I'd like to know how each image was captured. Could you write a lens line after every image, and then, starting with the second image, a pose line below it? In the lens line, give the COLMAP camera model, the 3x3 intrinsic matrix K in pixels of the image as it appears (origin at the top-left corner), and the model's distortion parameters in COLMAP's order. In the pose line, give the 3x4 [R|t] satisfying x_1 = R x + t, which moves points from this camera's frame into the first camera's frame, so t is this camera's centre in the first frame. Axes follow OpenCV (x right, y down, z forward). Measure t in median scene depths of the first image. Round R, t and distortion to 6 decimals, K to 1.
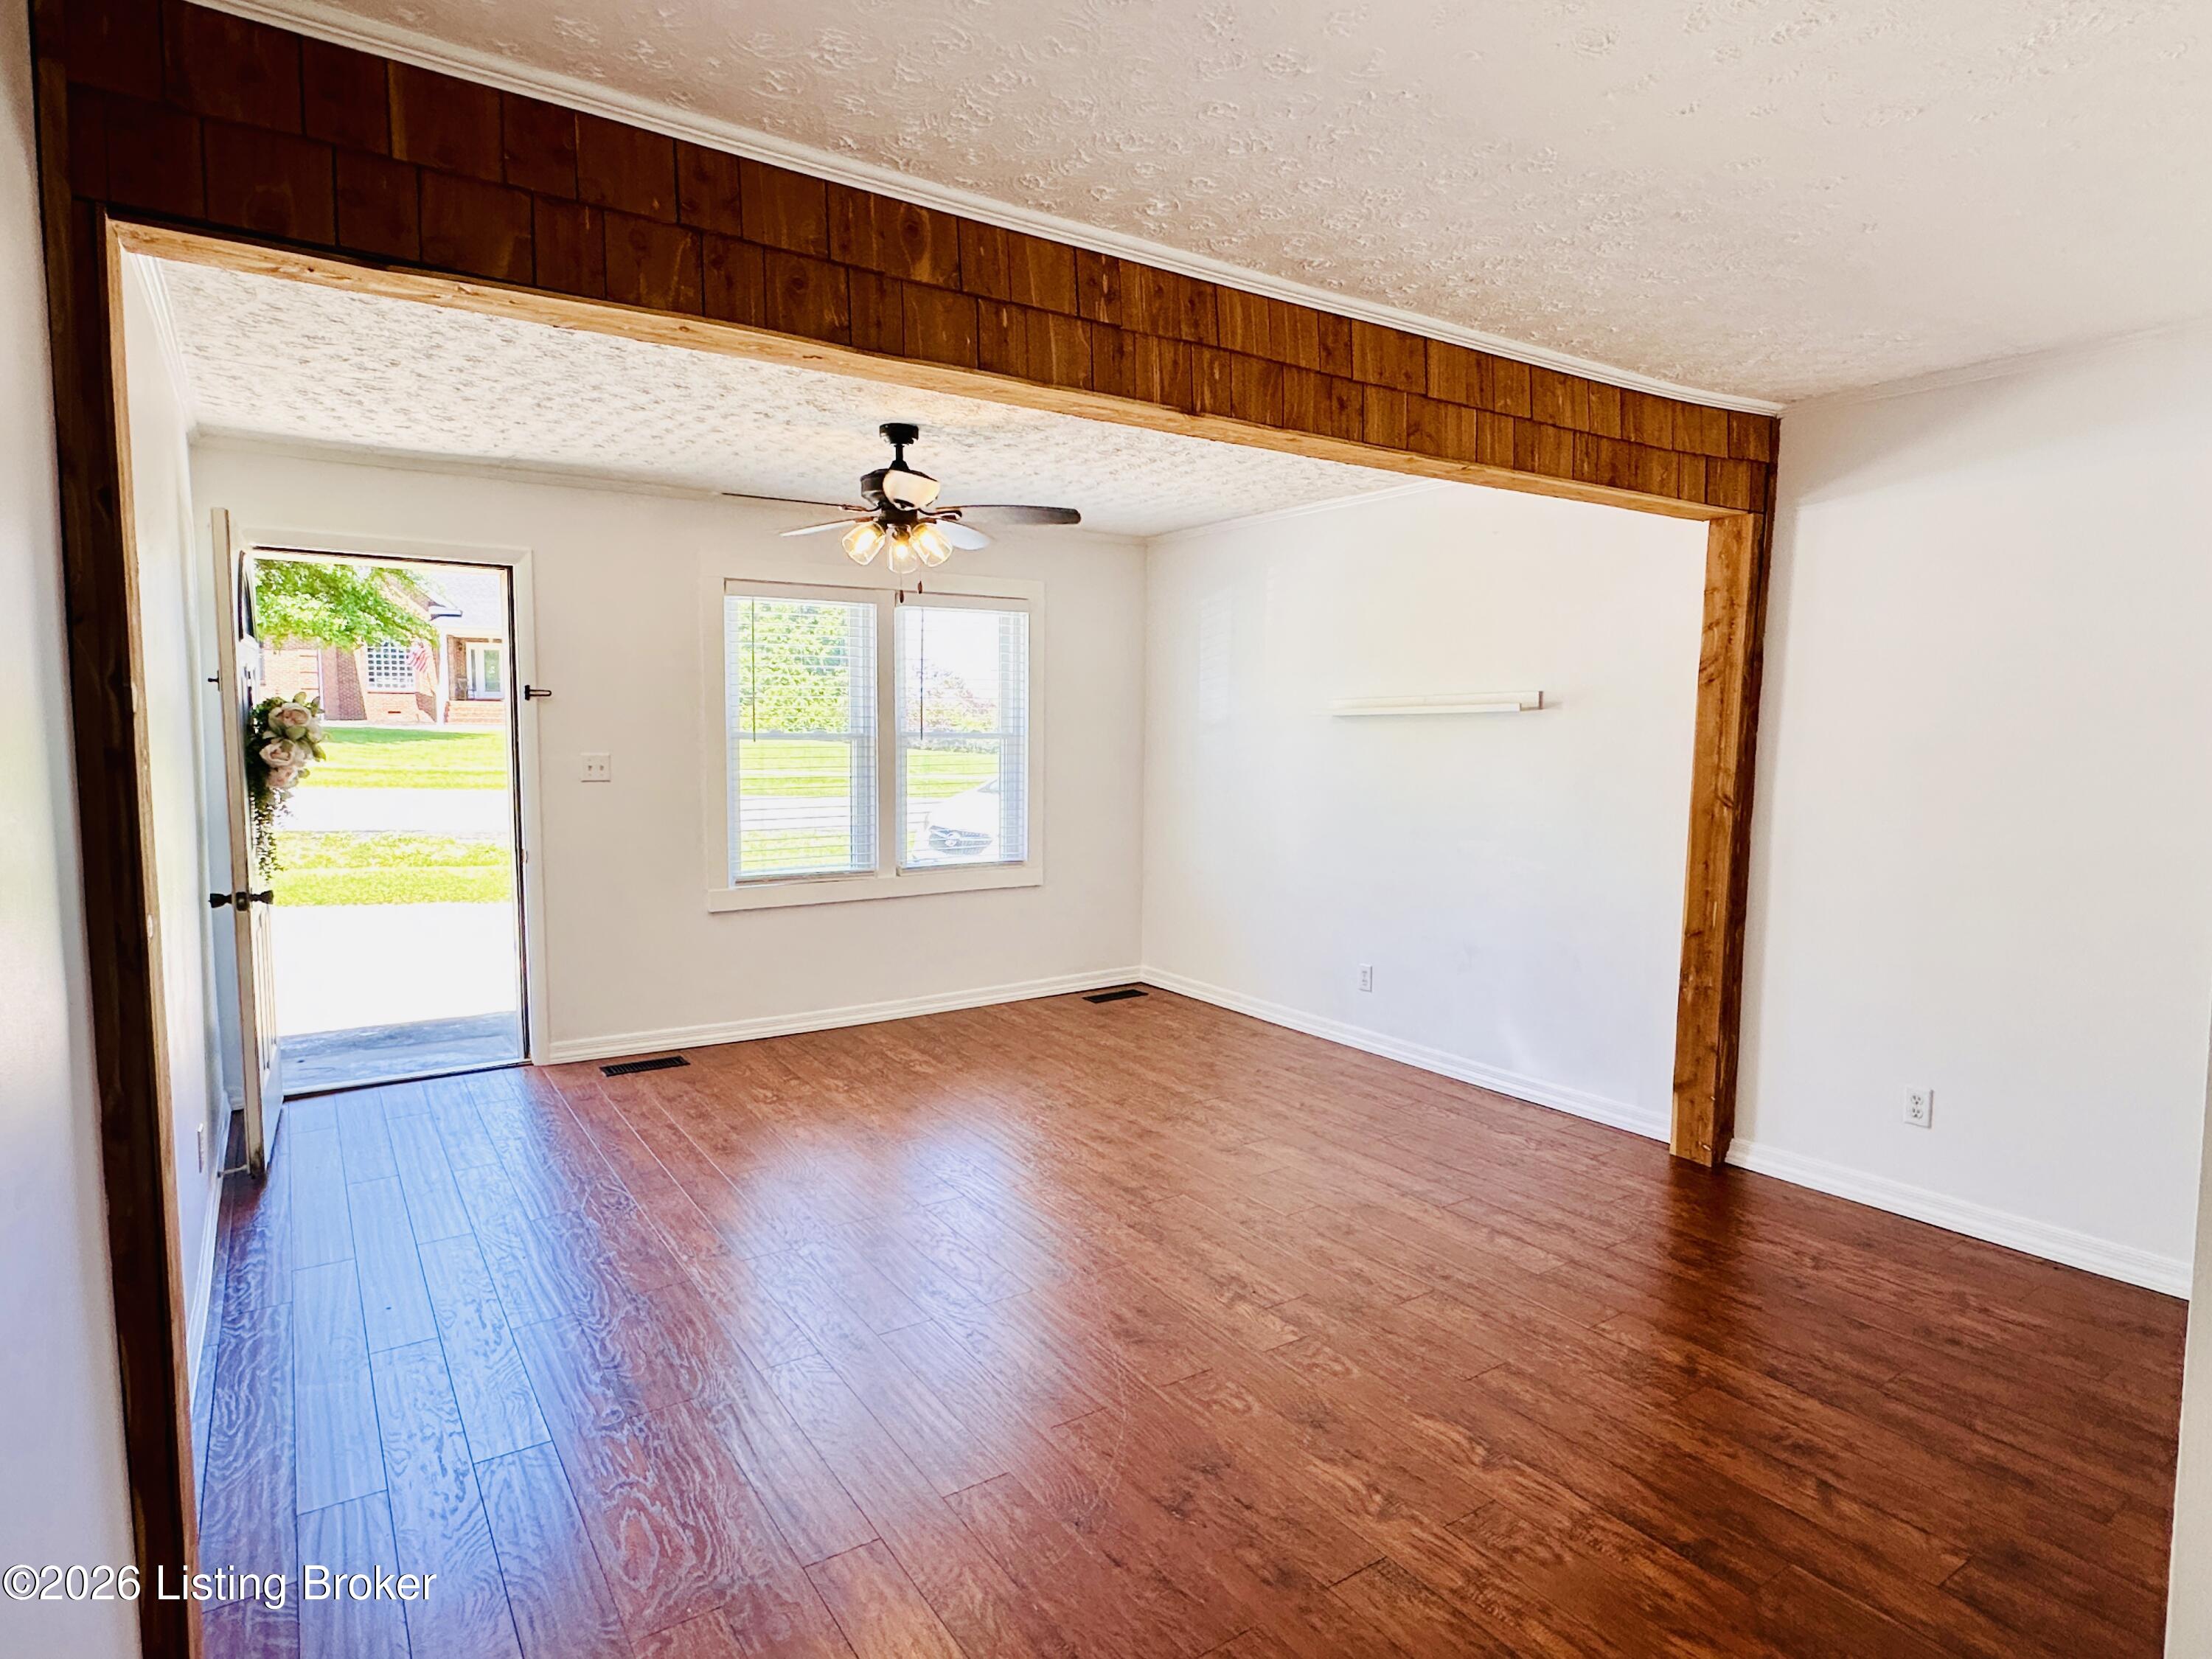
lens RADIAL K [[1213.3, 0, 1112.4], [0, 1213.3, 827.8], [0, 0, 1]] dist [-0.002259, -0.000610]
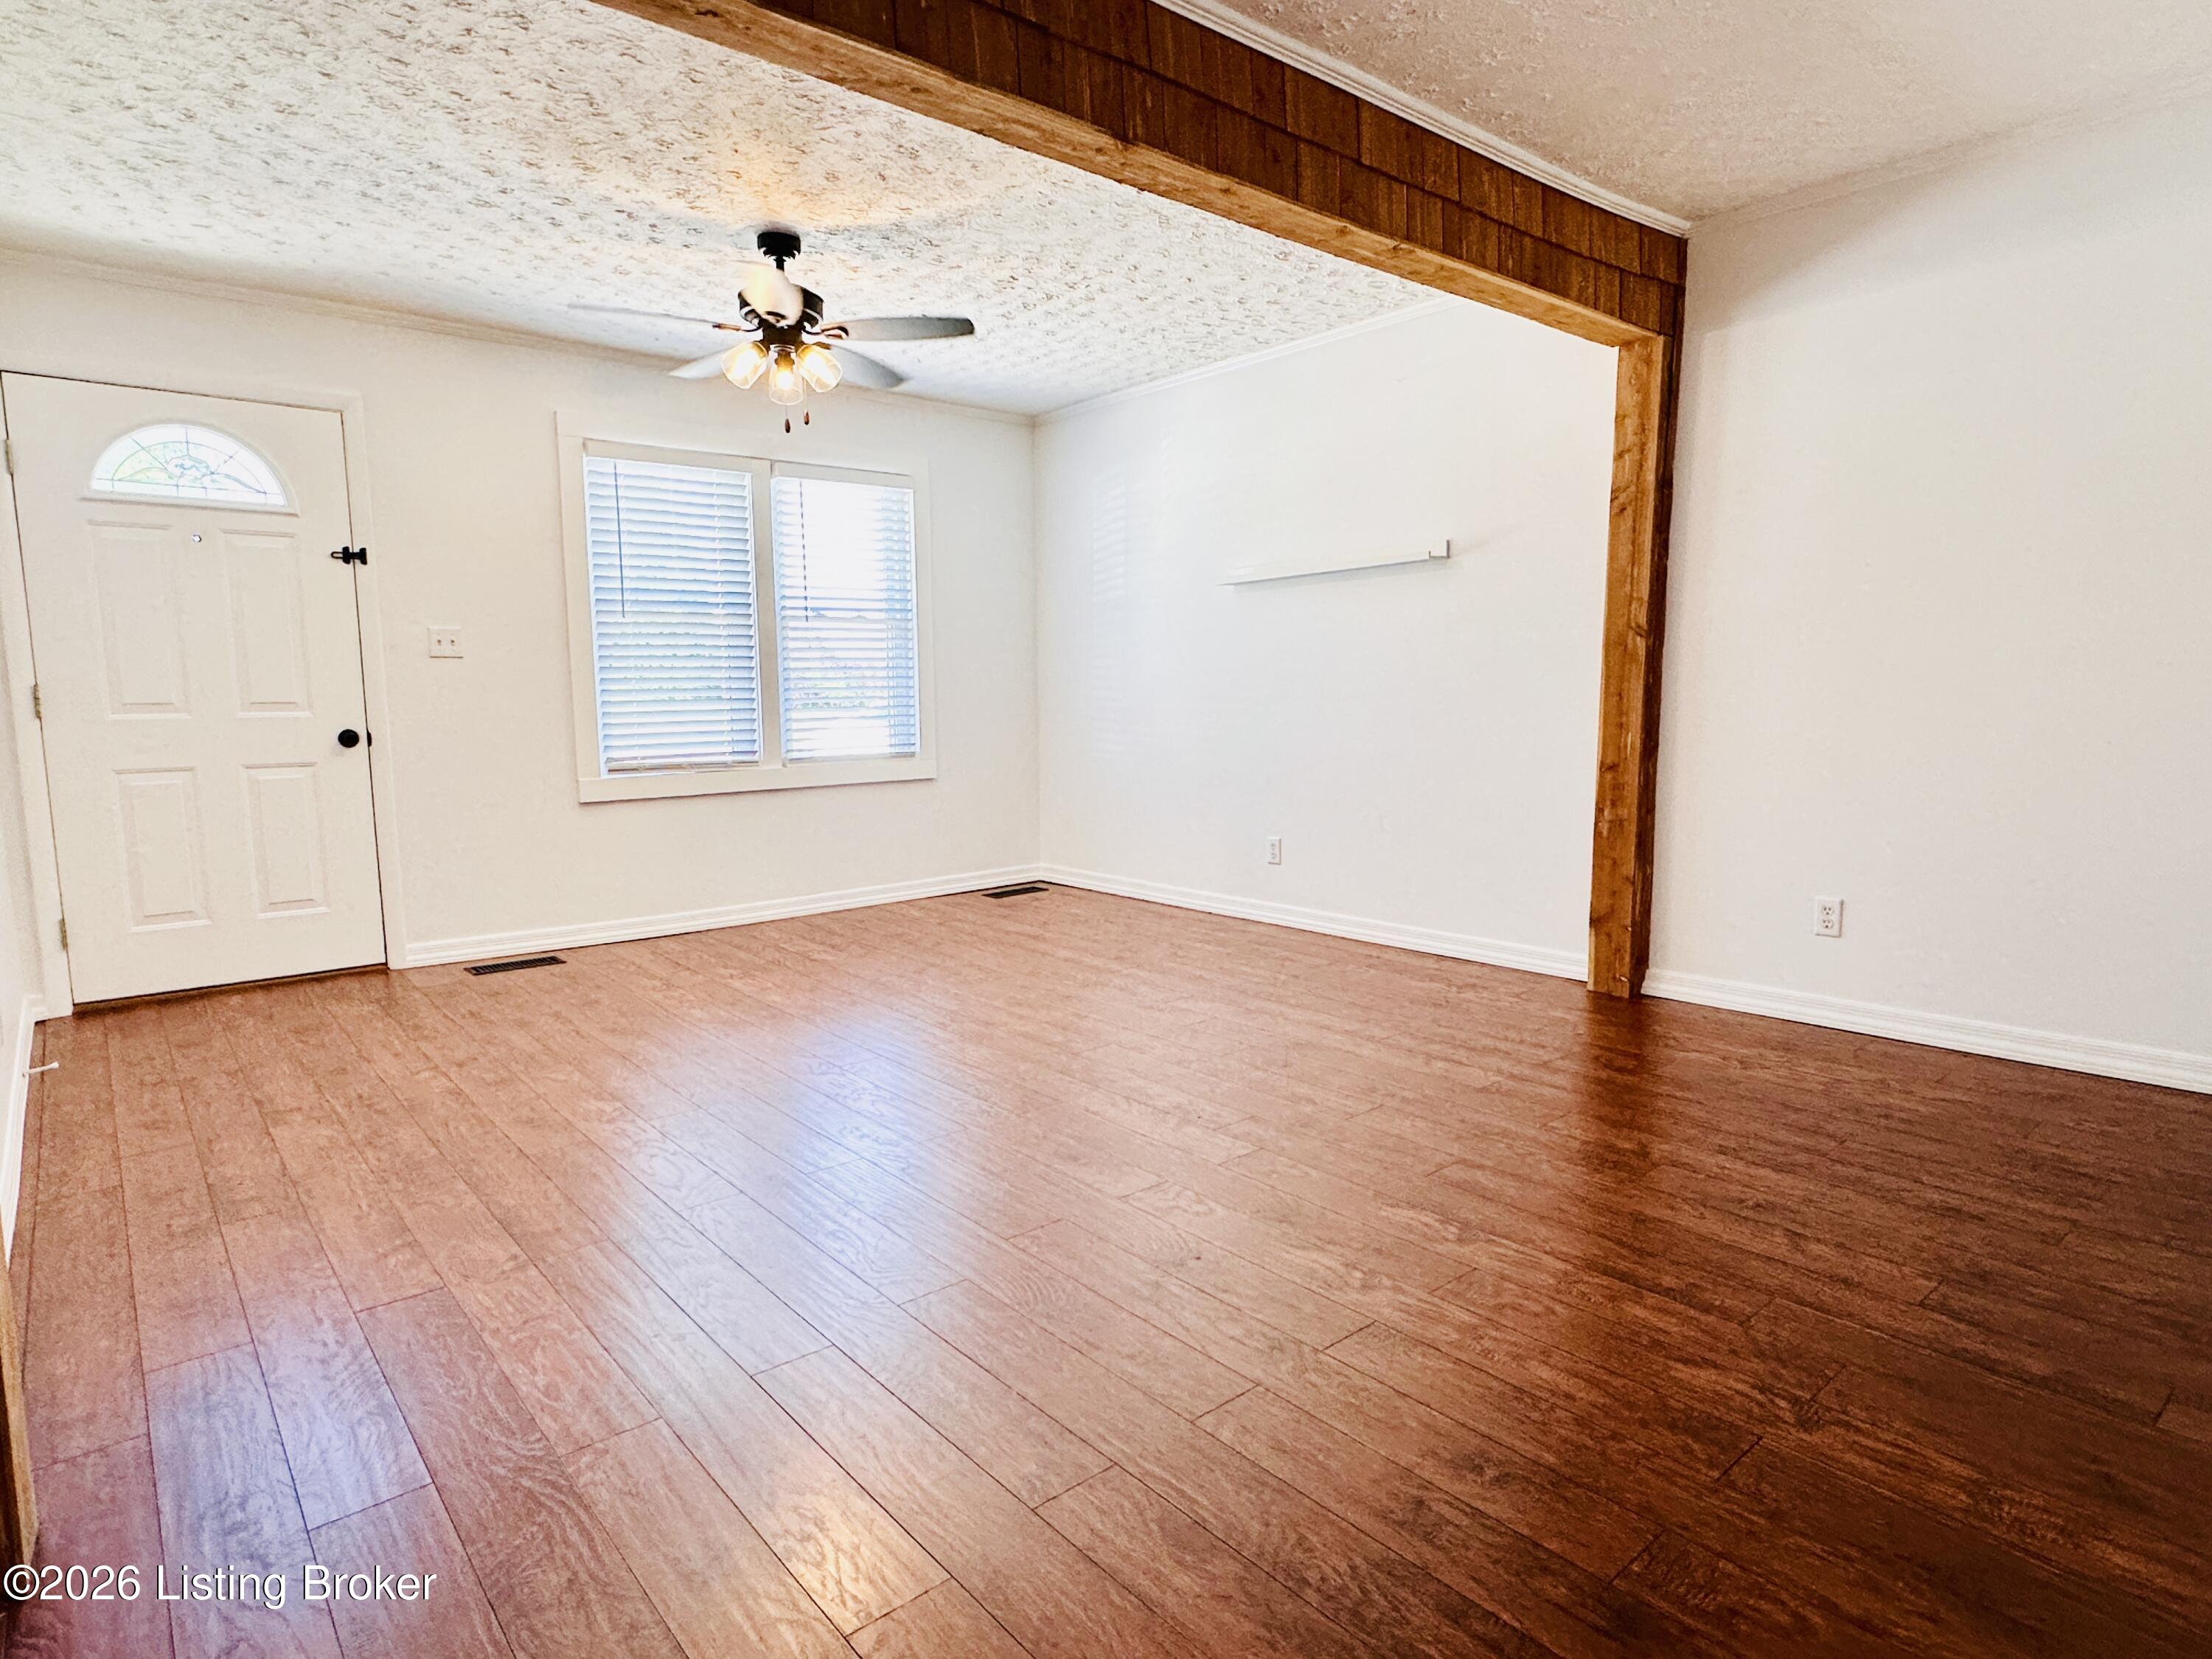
lens RADIAL K [[1213.3, 0, 1106.7], [0, 1213.3, 831.2], [0, 0, 1]] dist [-0.002259, -0.000610]
pose [[0.994174, -0.031602, 0.103047, -0.039137], [0.028342, 0.999055, 0.032951, 0.099896], [-0.103991, -0.029839, 0.994131, 0.048036]]
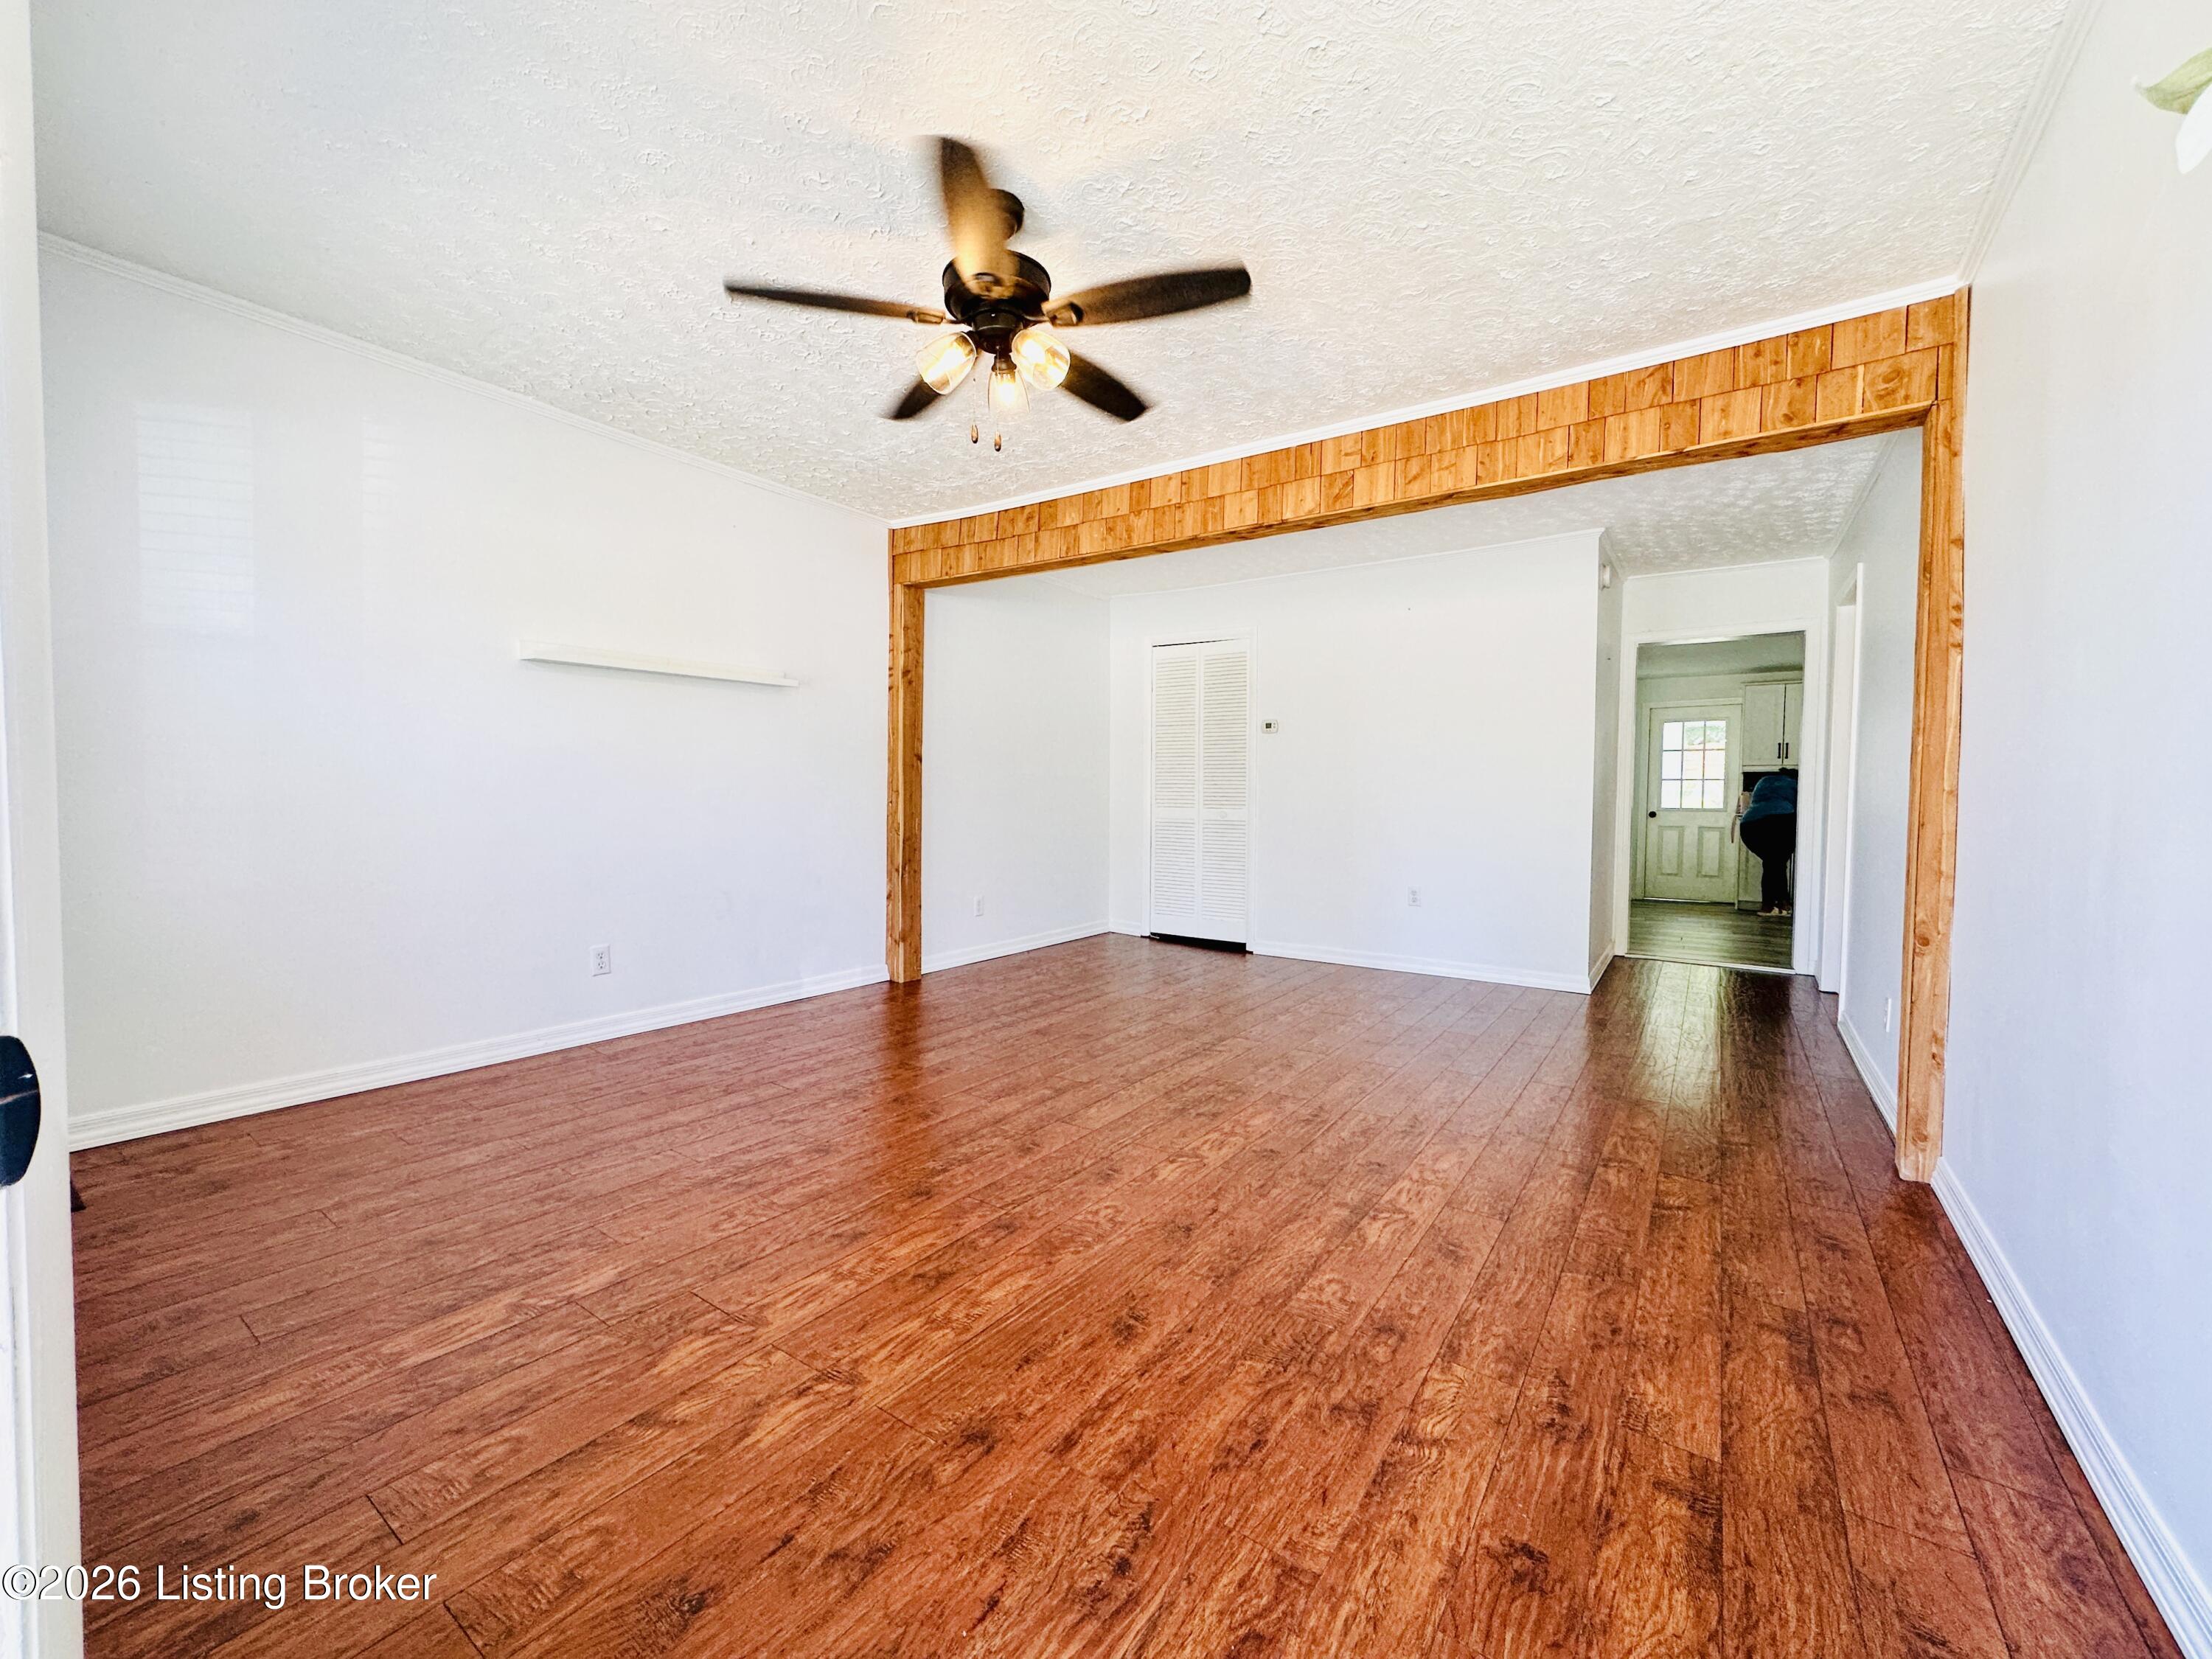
lens RADIAL K [[879.7, 0, 1118.2], [0, 879.7, 831.0], [0, 0, 1]] dist [-0.004964, 0.000896]
pose [[-0.363086, -0.047611, 0.930539, -0.732069], [0.063888, 0.995071, 0.075841, 0.006293], [-0.929563, 0.086987, -0.358254, 1.208208]]
